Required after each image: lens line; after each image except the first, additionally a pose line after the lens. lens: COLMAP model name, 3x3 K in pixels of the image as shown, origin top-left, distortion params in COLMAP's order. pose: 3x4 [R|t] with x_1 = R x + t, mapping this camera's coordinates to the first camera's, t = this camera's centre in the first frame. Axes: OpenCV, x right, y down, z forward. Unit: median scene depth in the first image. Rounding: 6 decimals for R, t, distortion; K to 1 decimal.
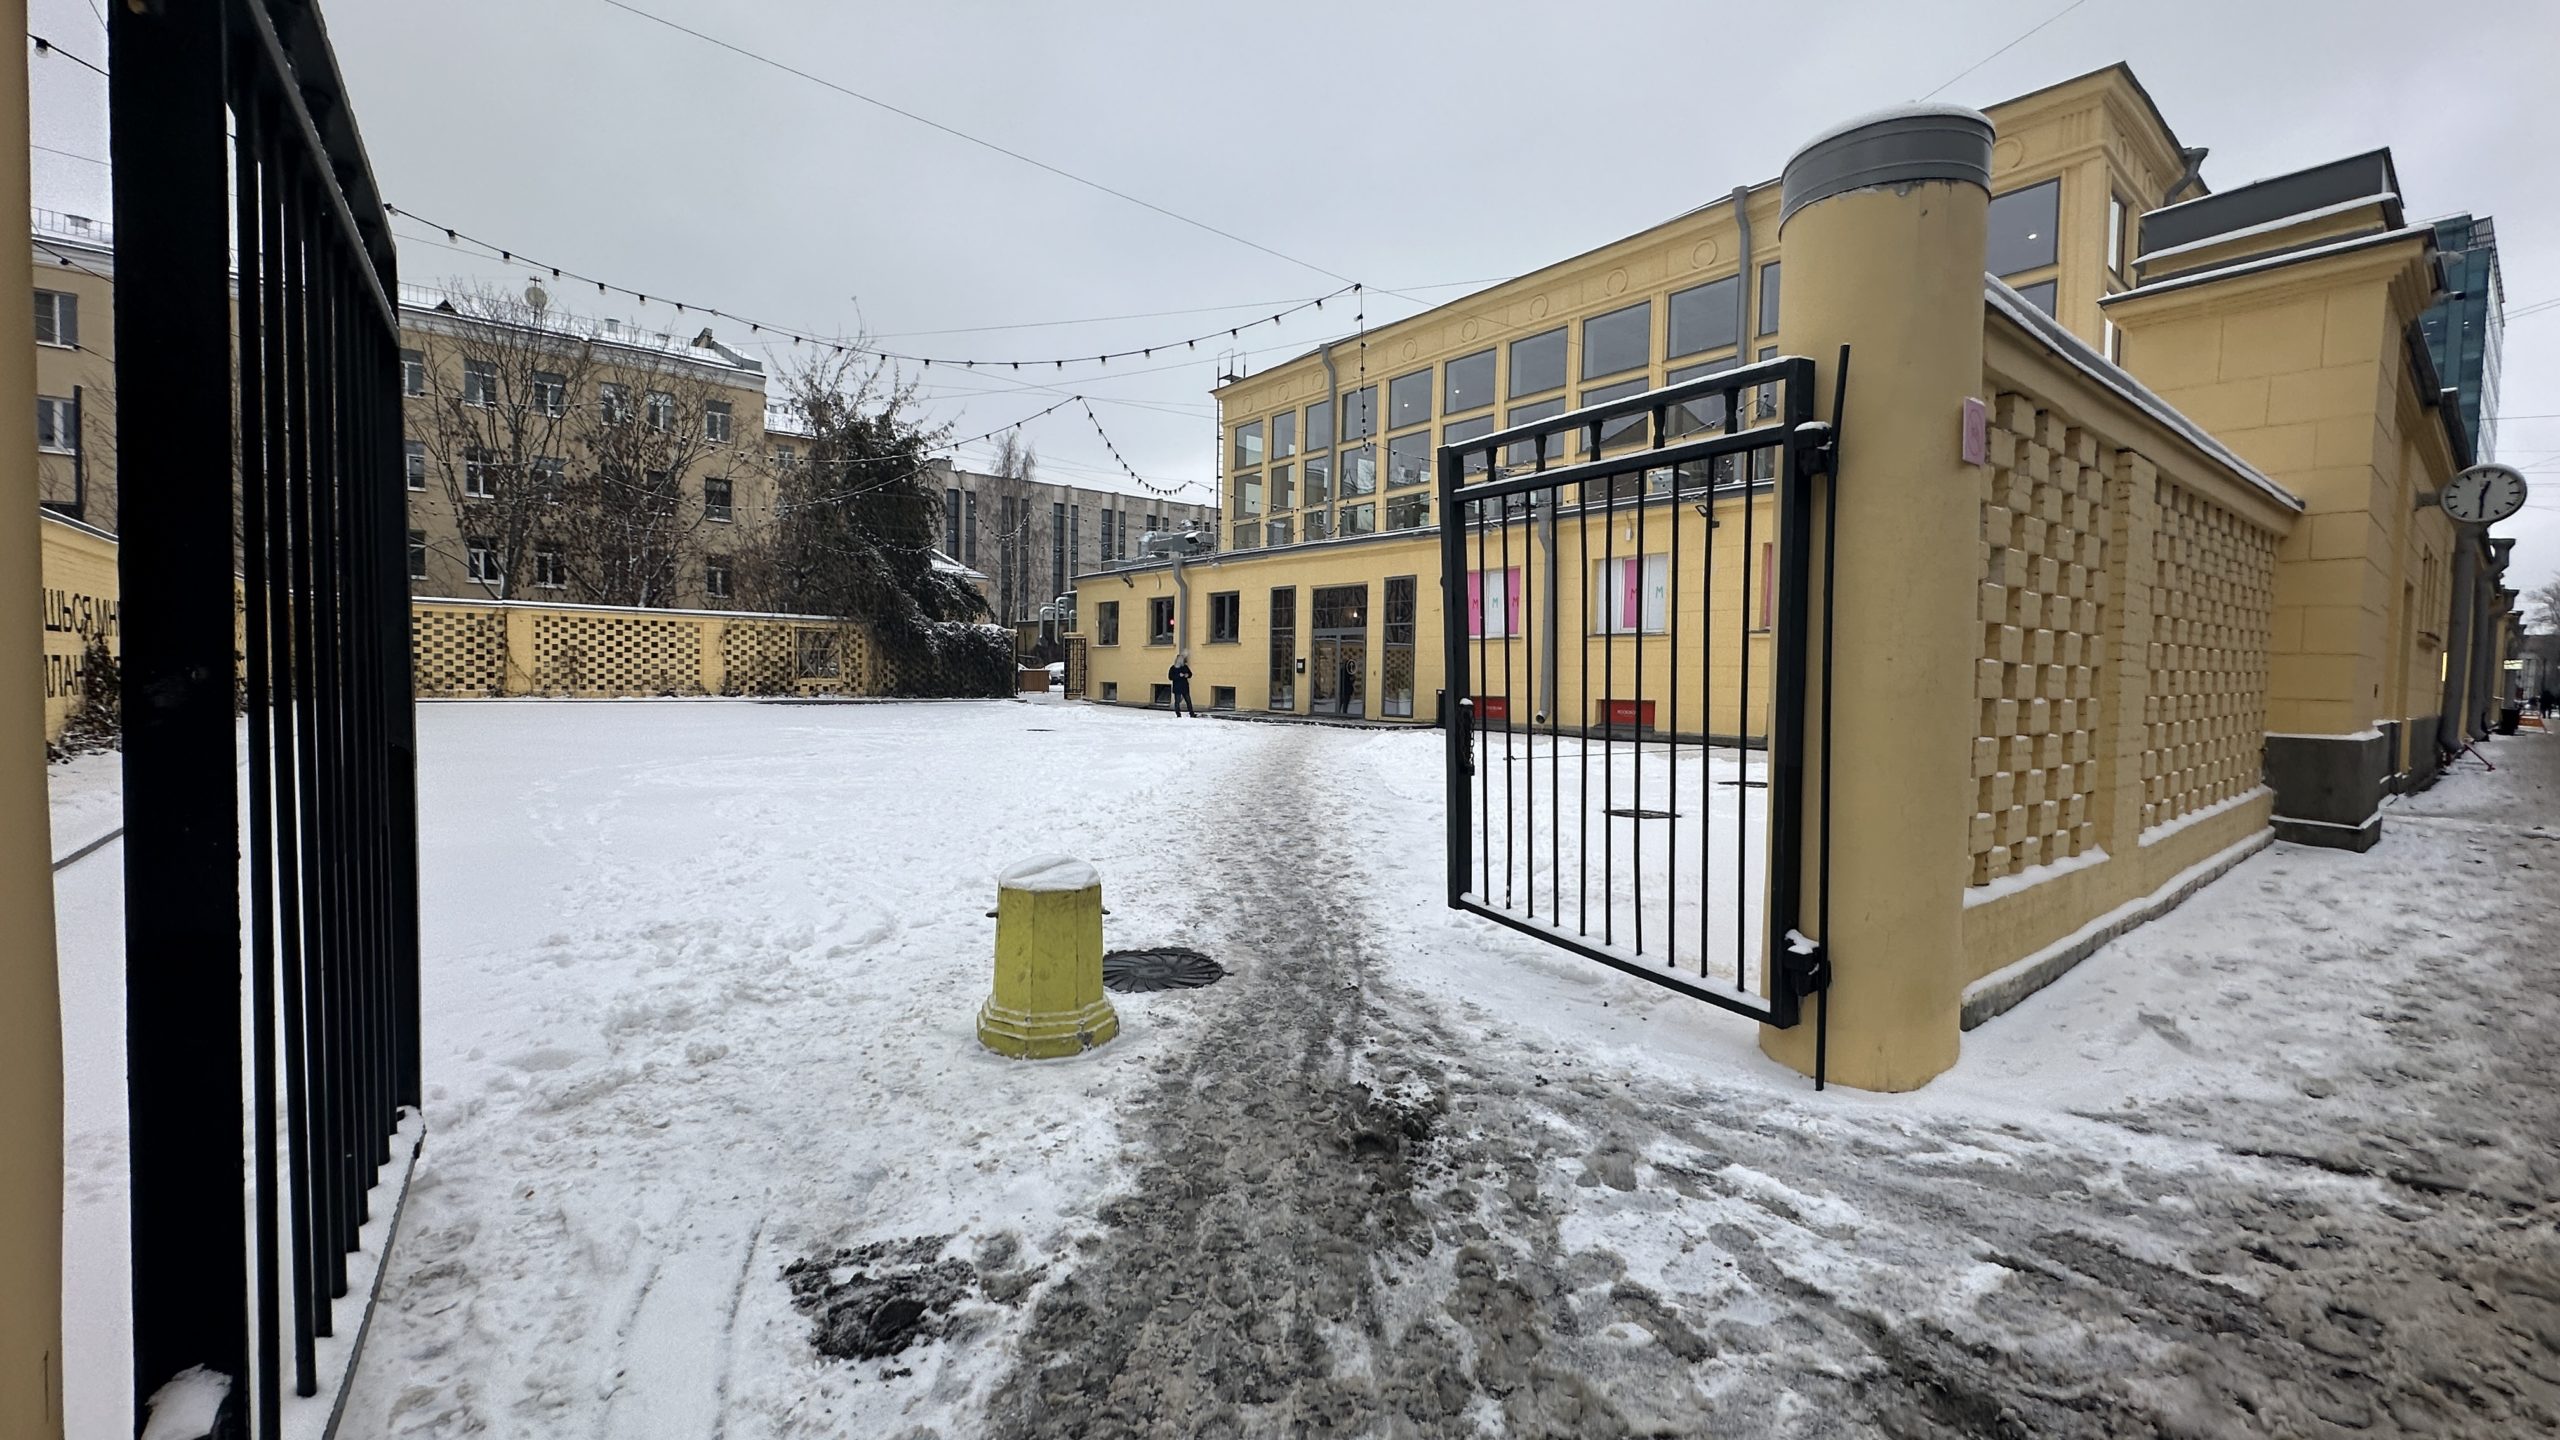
lens RADIAL K [[991.9, 0, 1268.1], [0, 991.9, 706.3], [0, 0, 1]] dist [-0.000328, -0.000018]
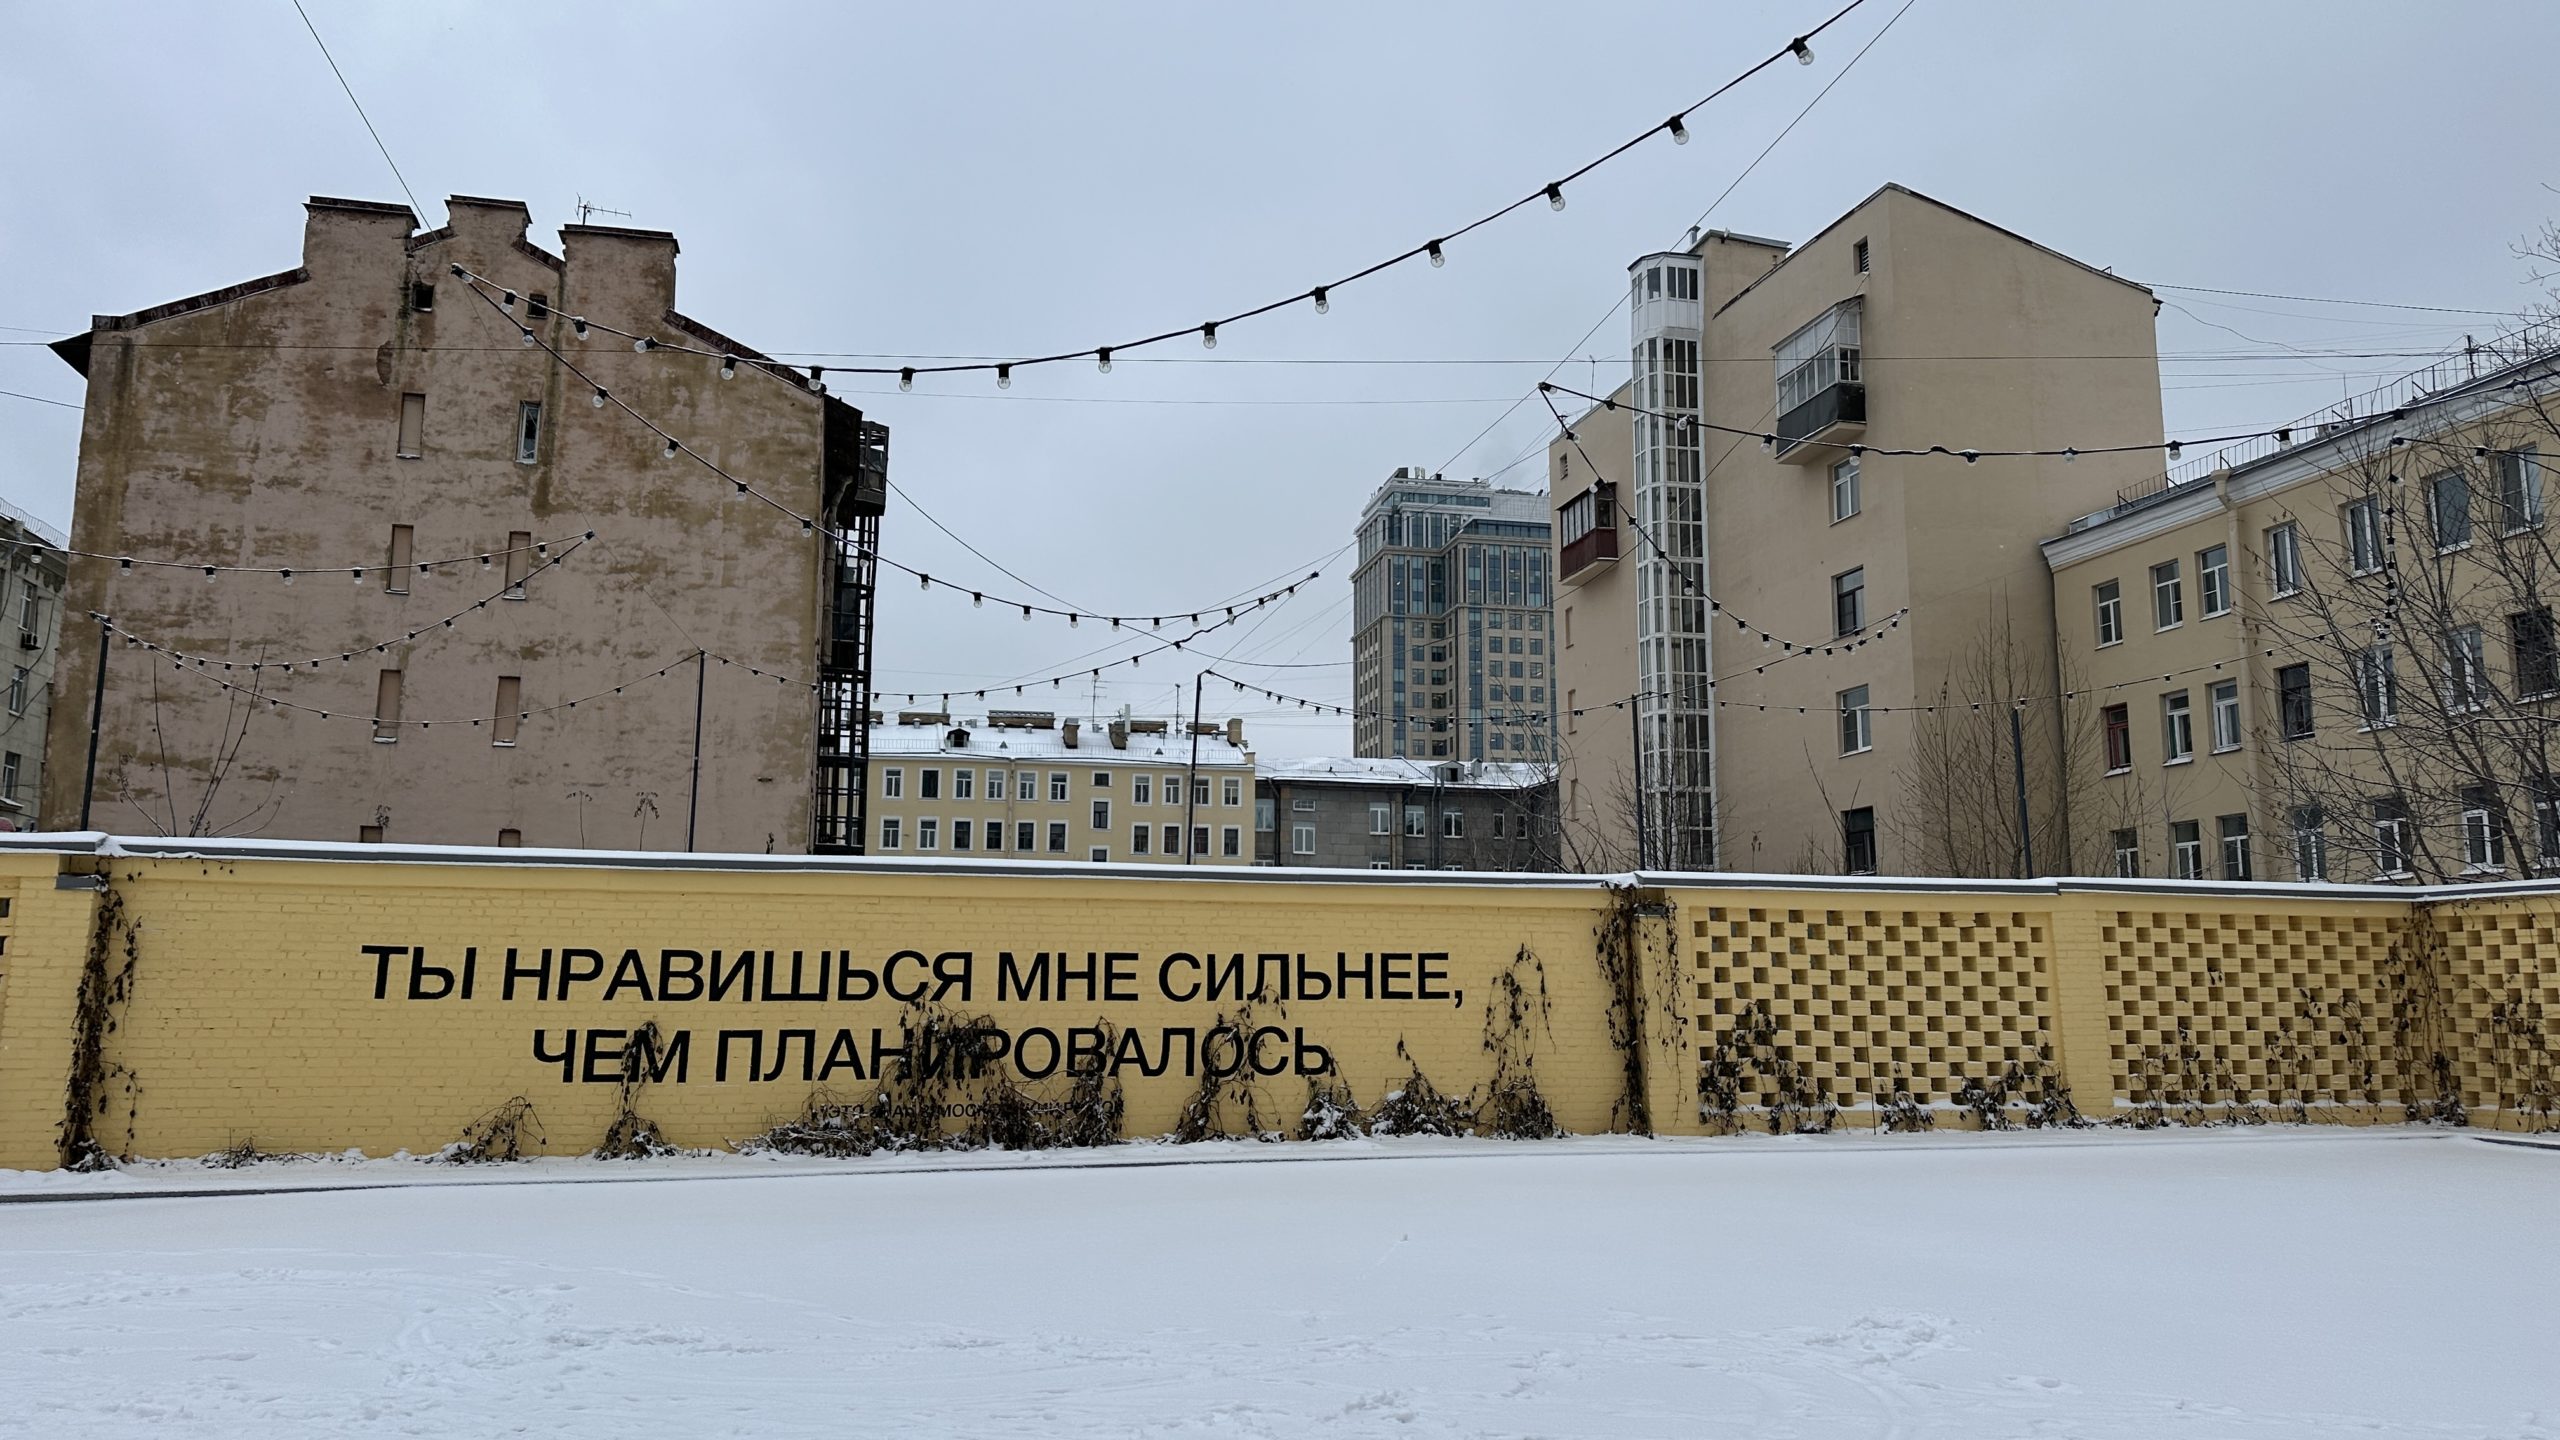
lens RADIAL K [[1797.5, 0, 1350.8], [0, 1797.5, 695.0], [0, 0, 1]] dist [0.066136, -0.064072]
pose [[-0.414446, -0.168768, -0.894289, 0.002754], [-0.041826, 0.985149, -0.166531, -0.027401], [0.909112, -0.031614, -0.415350, 0.596434]]
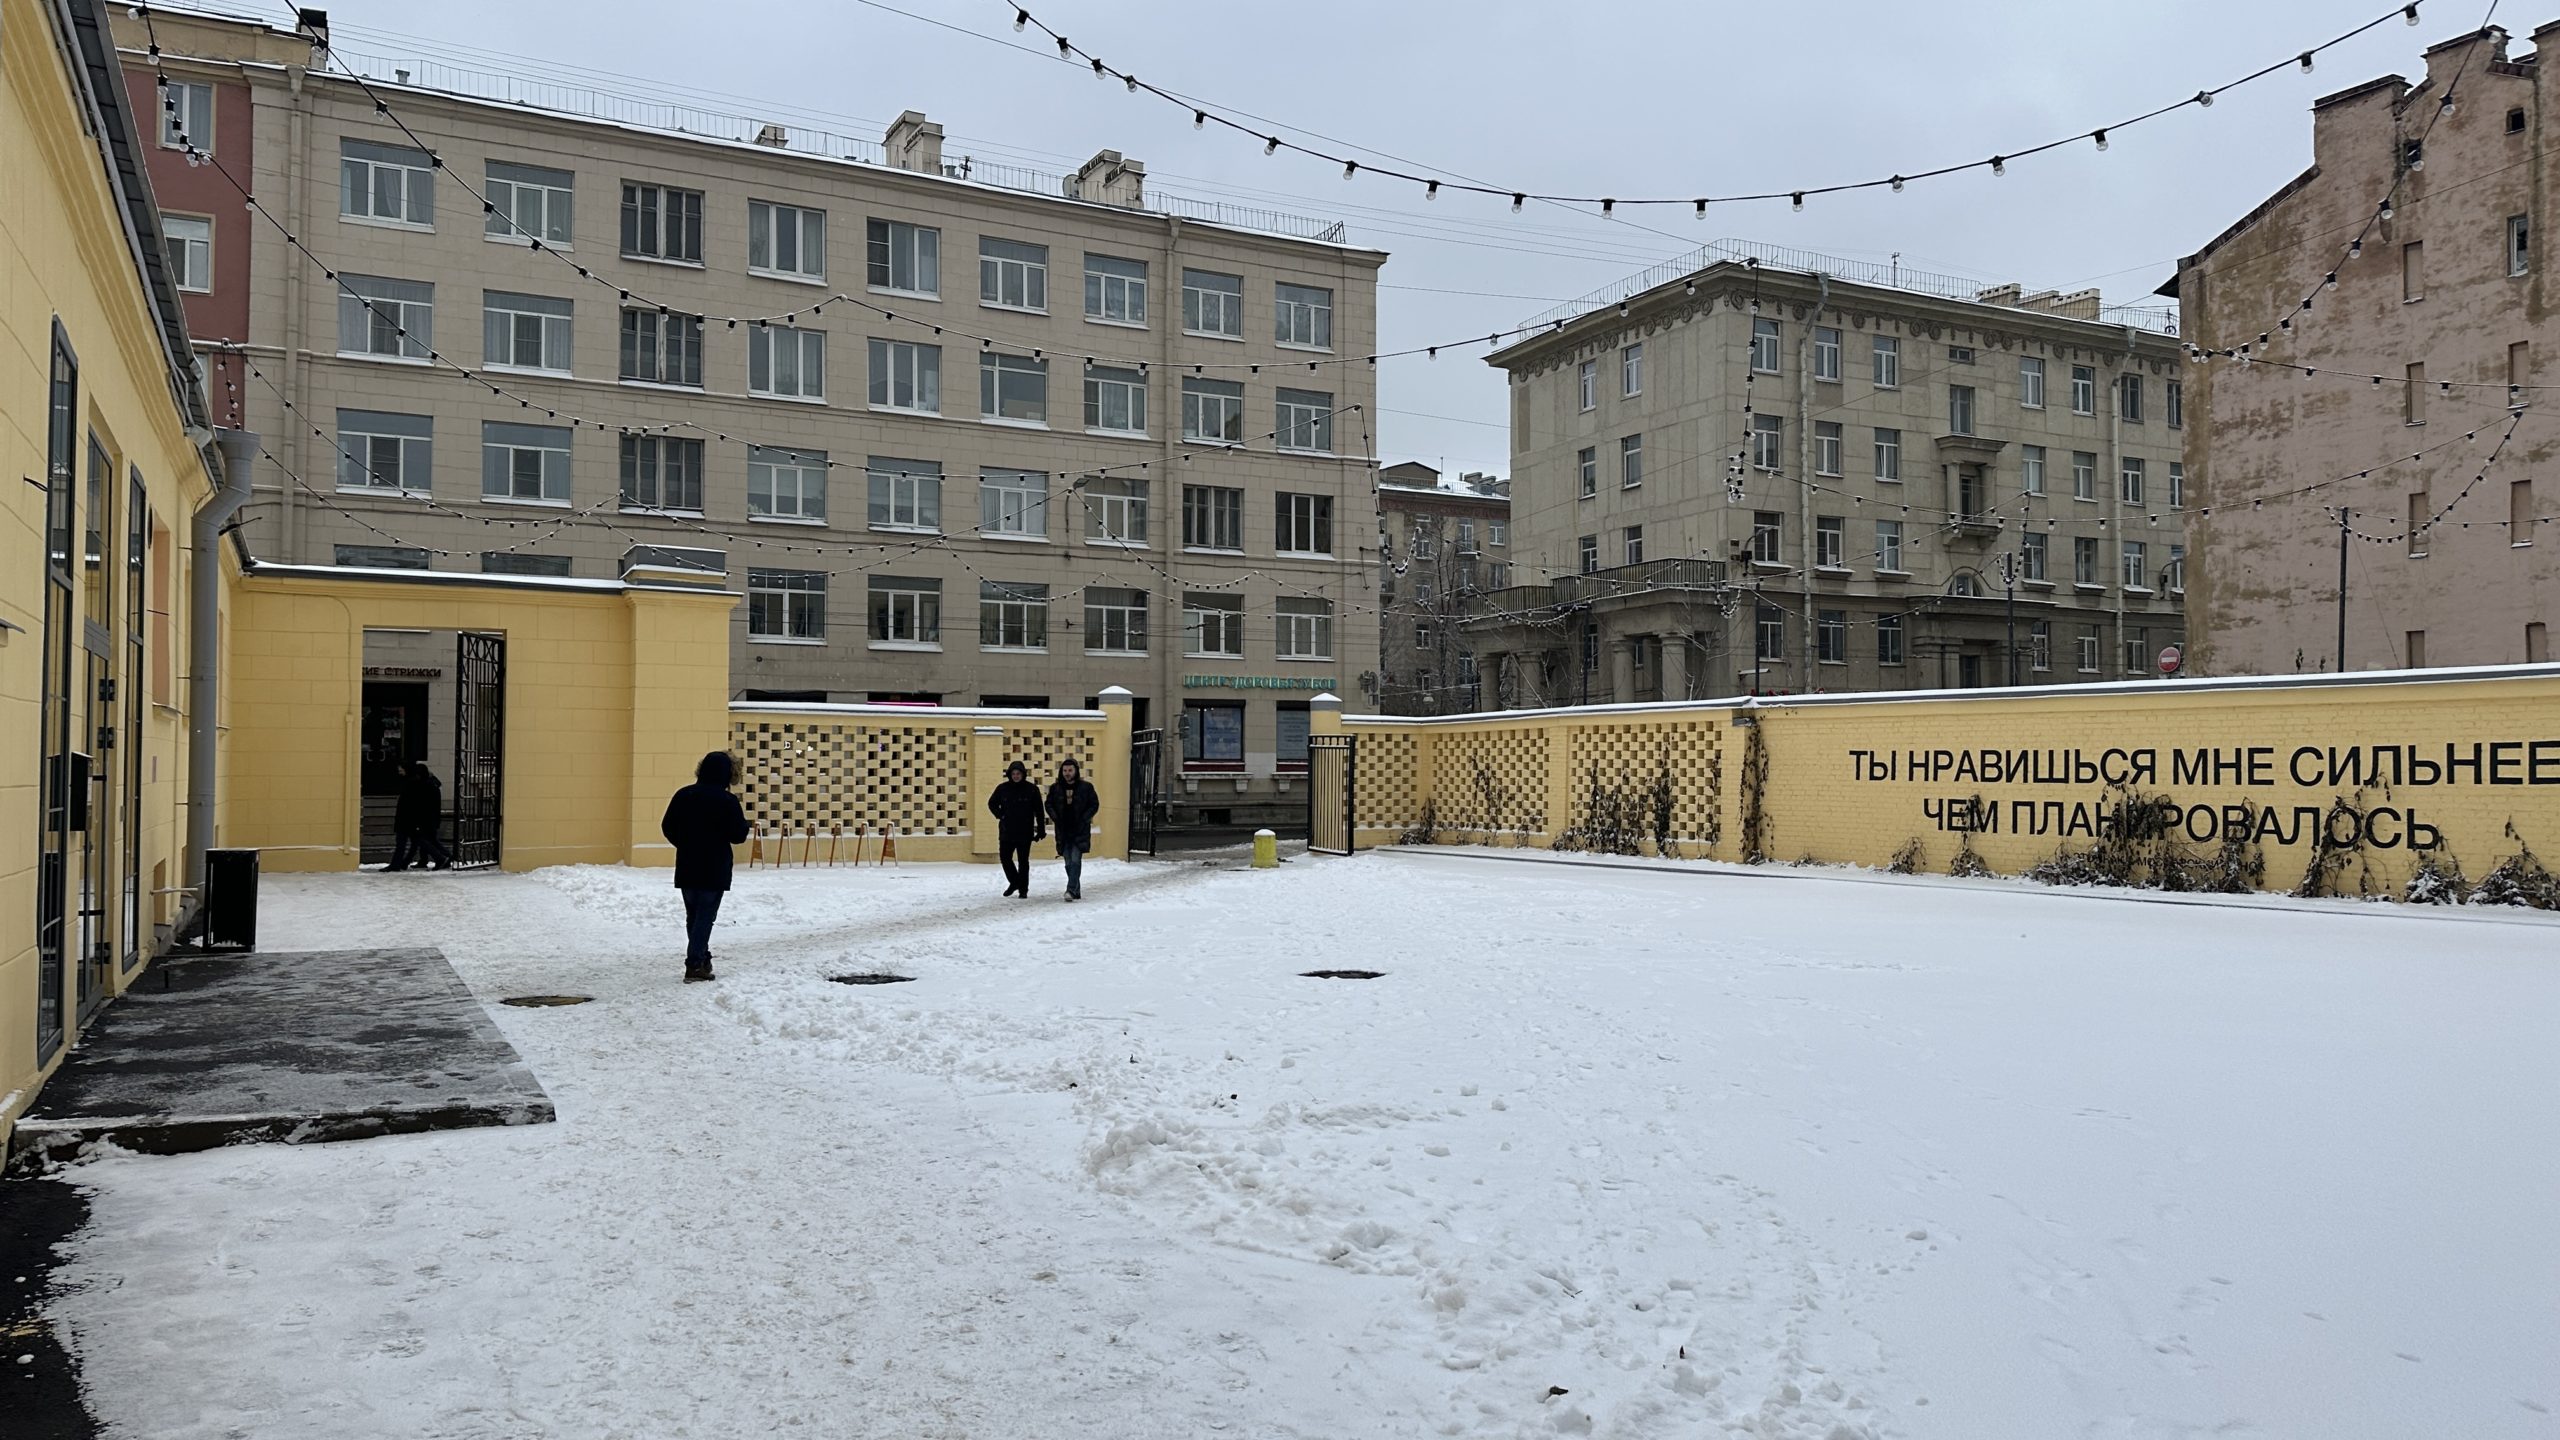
lens RADIAL K [[1797.5, 0, 1277.2], [0, 1797.5, 723.8], [0, 0, 1]] dist [0.066136, -0.064072]
pose [[-0.983706, -0.012281, 0.179362, -0.191201], [-0.010559, 0.999889, 0.010552, -0.047401], [-0.179472, 0.008486, -0.983727, 0.988399]]
